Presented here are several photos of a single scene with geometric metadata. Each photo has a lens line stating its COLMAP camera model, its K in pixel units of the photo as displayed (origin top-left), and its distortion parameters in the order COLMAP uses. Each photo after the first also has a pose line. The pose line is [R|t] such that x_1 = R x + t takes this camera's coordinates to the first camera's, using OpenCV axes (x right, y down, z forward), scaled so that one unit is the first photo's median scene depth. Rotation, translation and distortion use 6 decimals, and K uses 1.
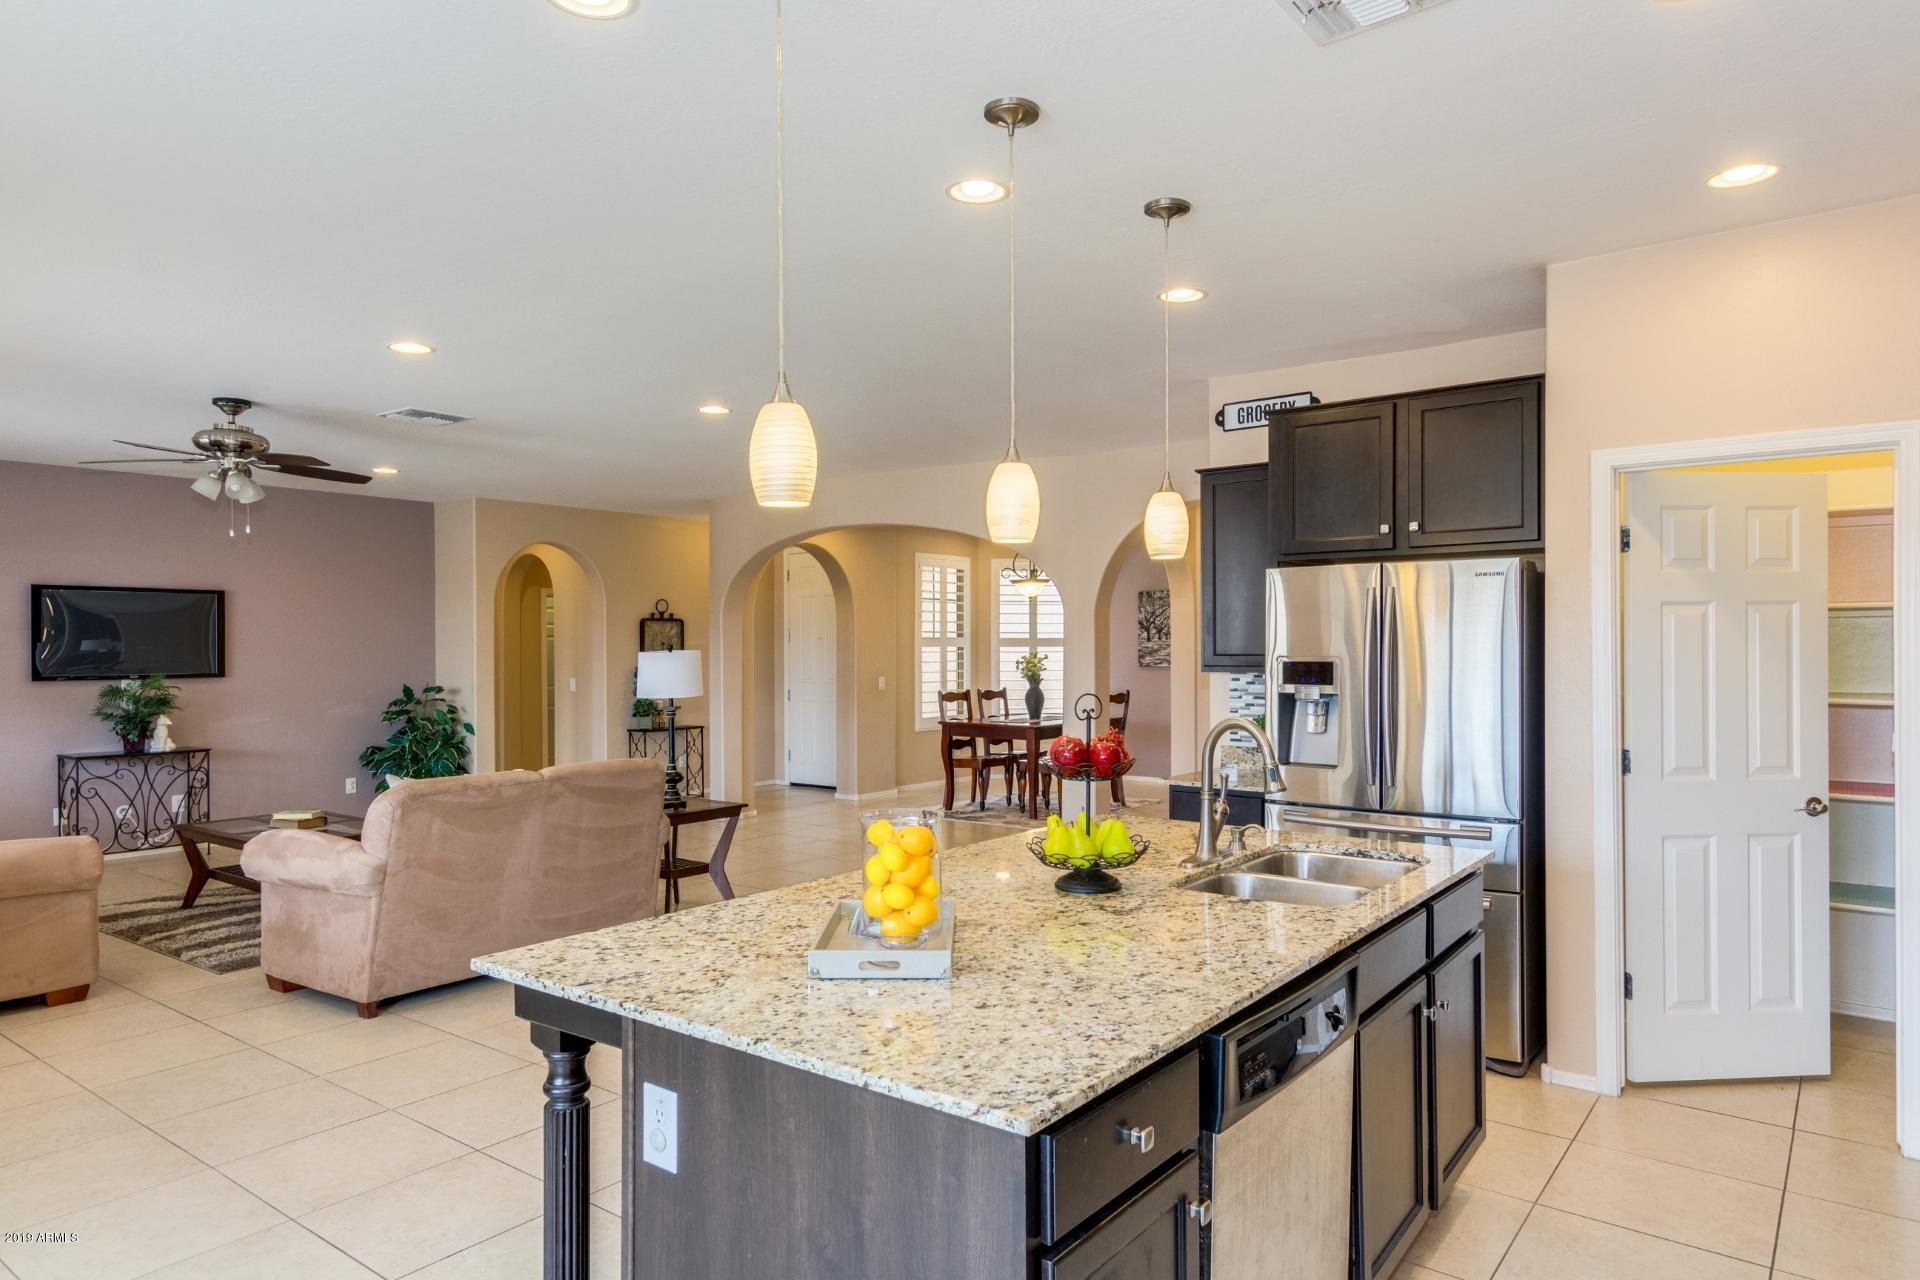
lens RADIAL K [[1154.2, 0, 966.0], [0, 1154.2, 636.2], [0, 0, 1]] dist [0.003593, 0.003325]
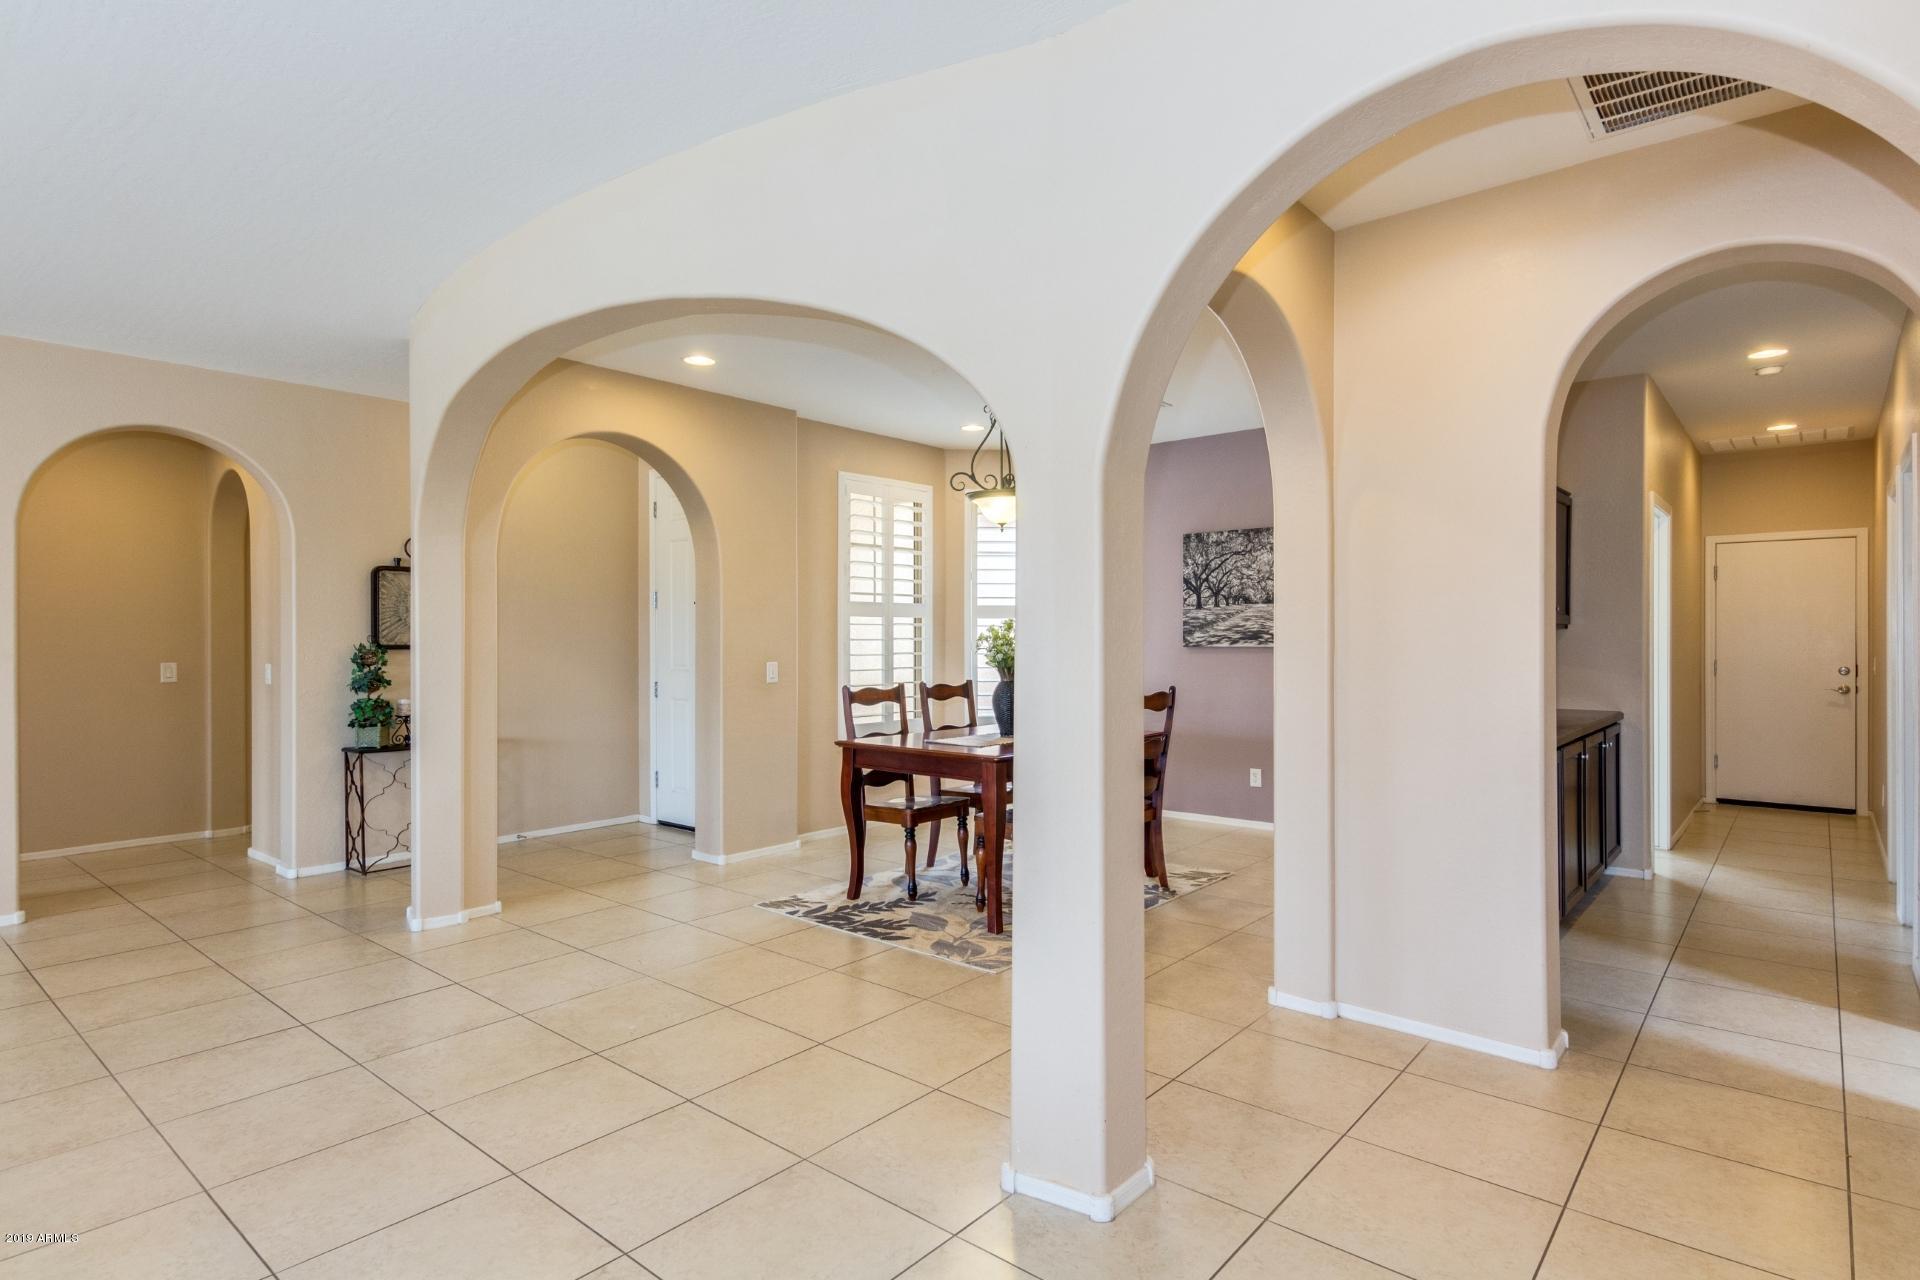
lens RADIAL K [[1007.9, 0, 980.6], [0, 1007.9, 631.3], [0, 0, 1]] dist [0.016757, -0.000444]
pose [[0.999557, 0.001588, -0.029731, 0.055760], [-0.001473, 0.999991, 0.003878, 0.016676], [0.029737, -0.003832, 0.999550, 0.462717]]
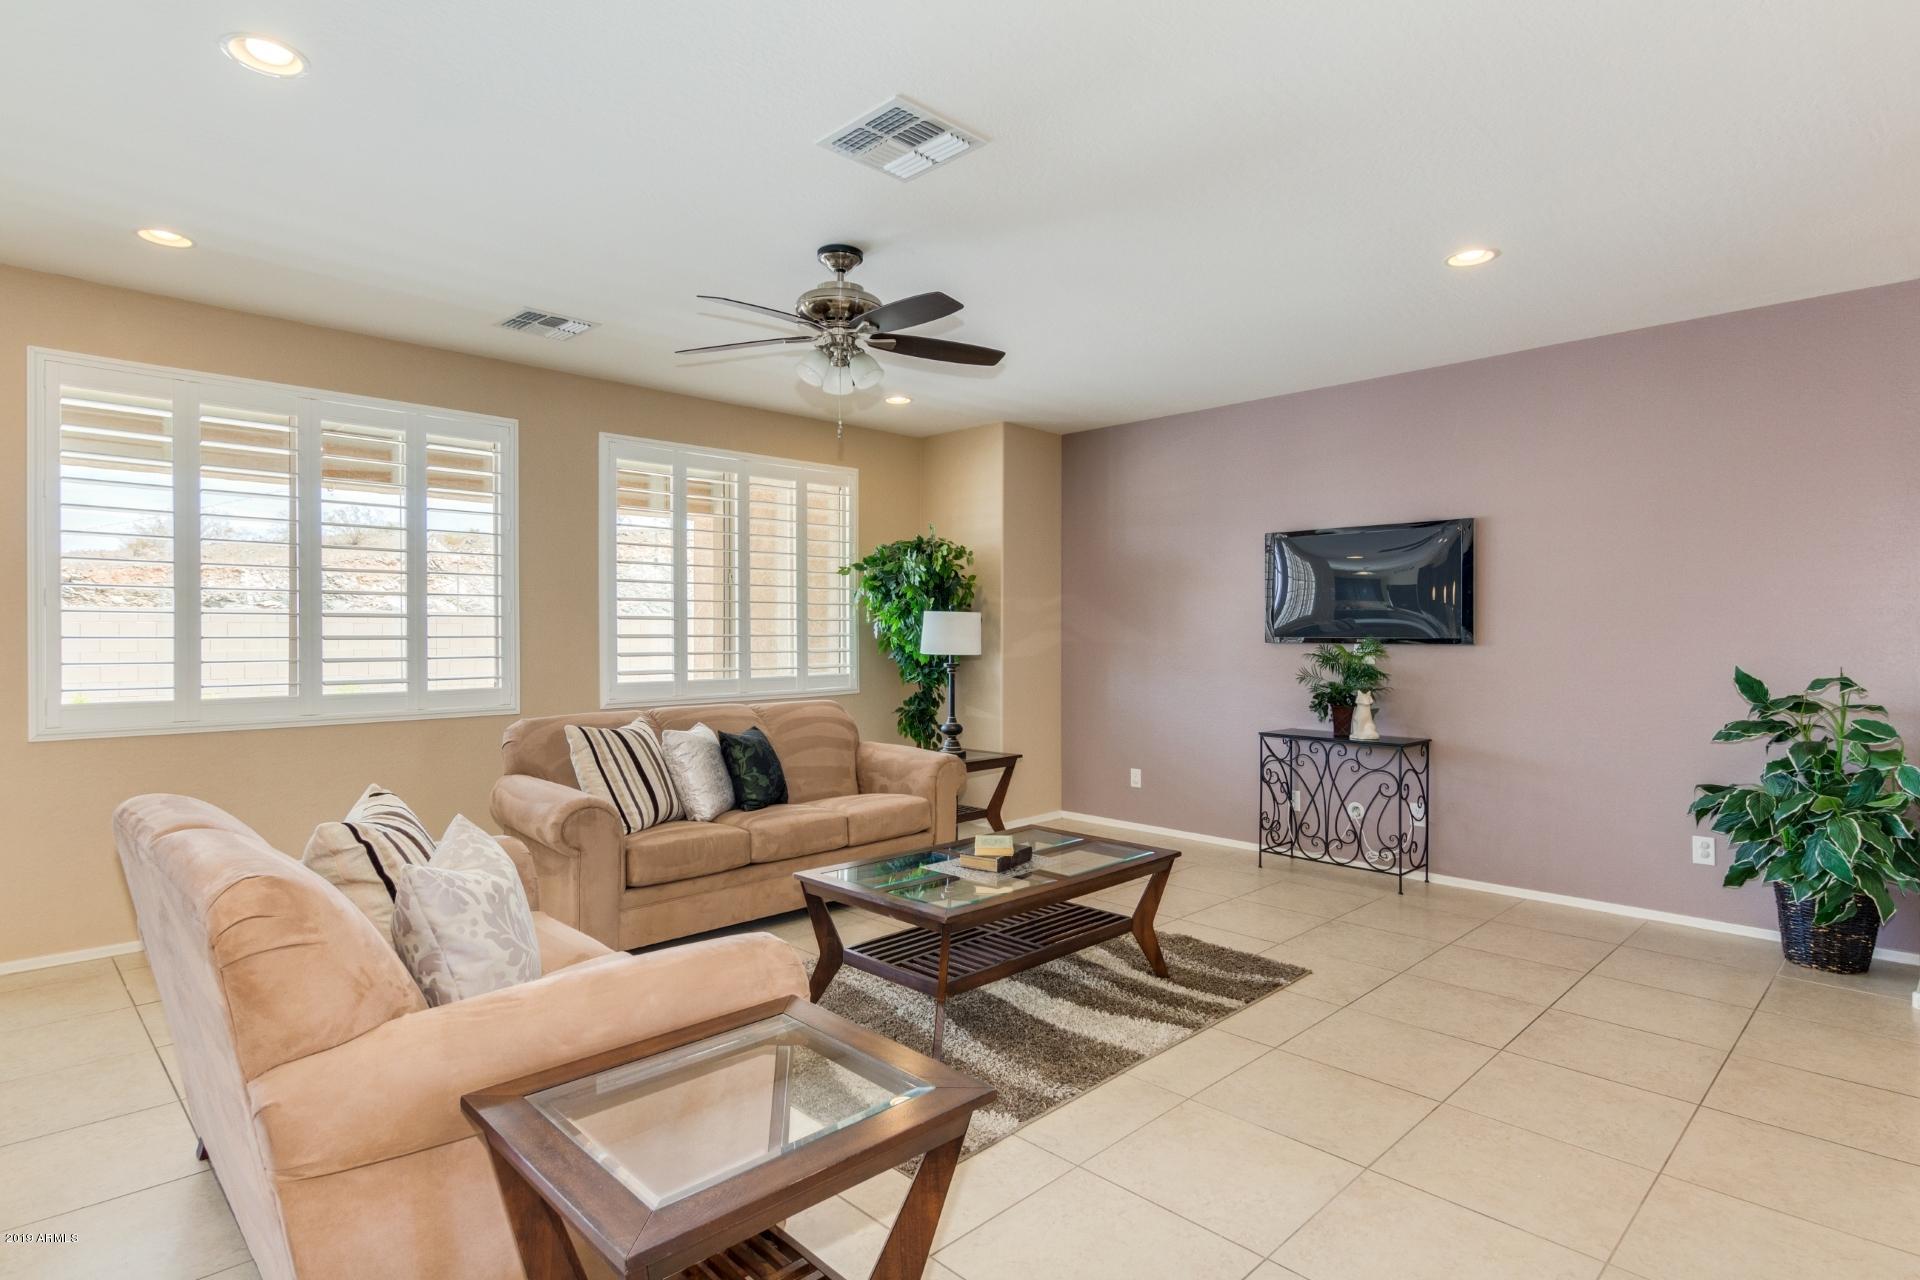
lens RADIAL K [[1007.9, 0, 960.4], [0, 1007.9, 630.5], [0, 0, 1]] dist [0.016757, -0.000444]
pose [[-0.143044, 0.002014, -0.989714, -0.006880], [0.004560, 0.999989, 0.001376, 0.018908], [0.989706, -0.004317, -0.143051, 0.601693]]
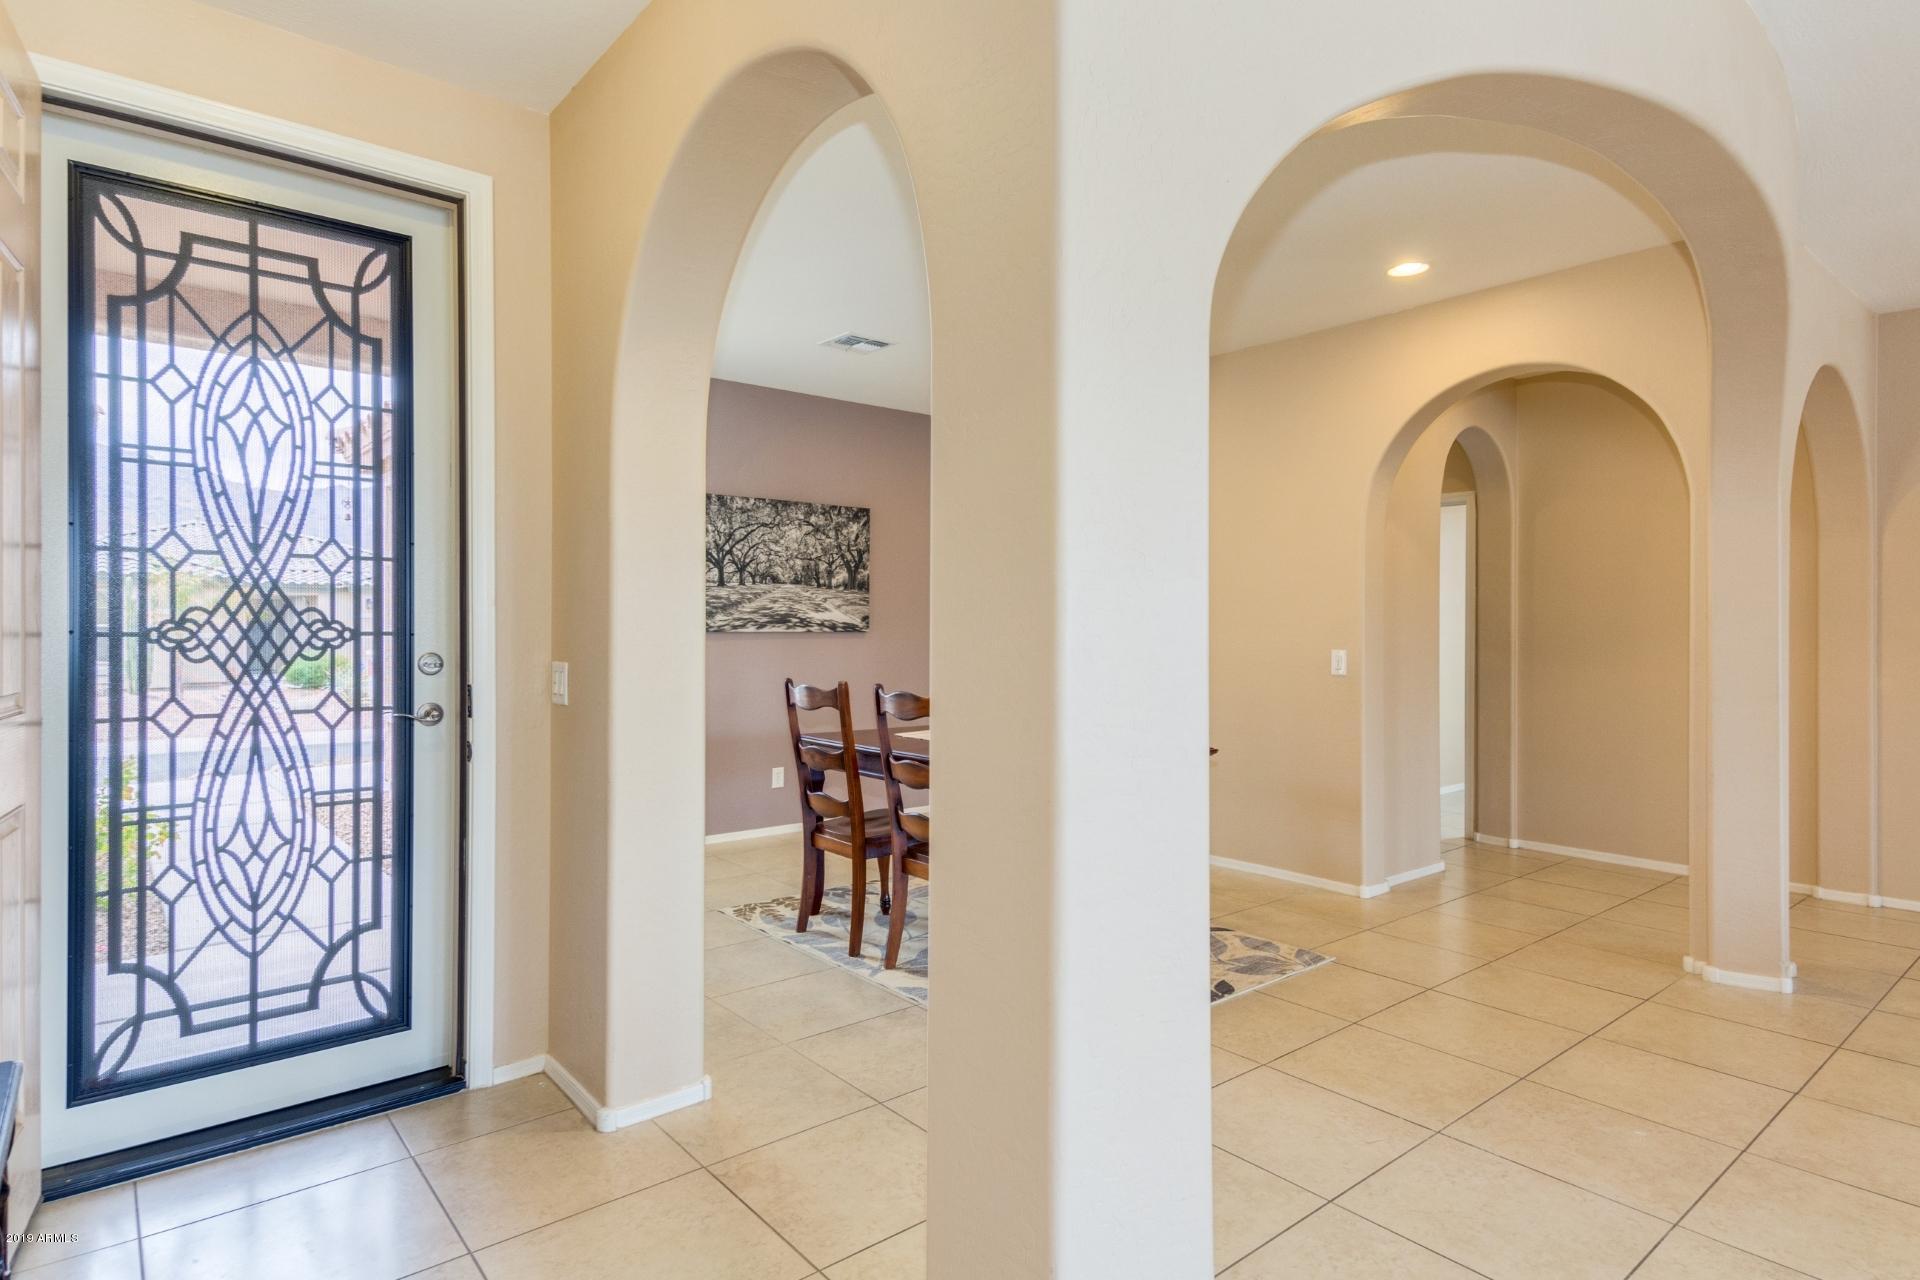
lens RADIAL K [[1007.9, 0, 961.6], [0, 1007.9, 634.7], [0, 0, 1]] dist [0.016757, -0.000444]
pose [[0.211504, -0.001111, 0.977376, -0.311434], [-0.009663, 0.999948, 0.003227, 0.027060], [-0.977329, -0.010127, 0.211483, 0.864788]]
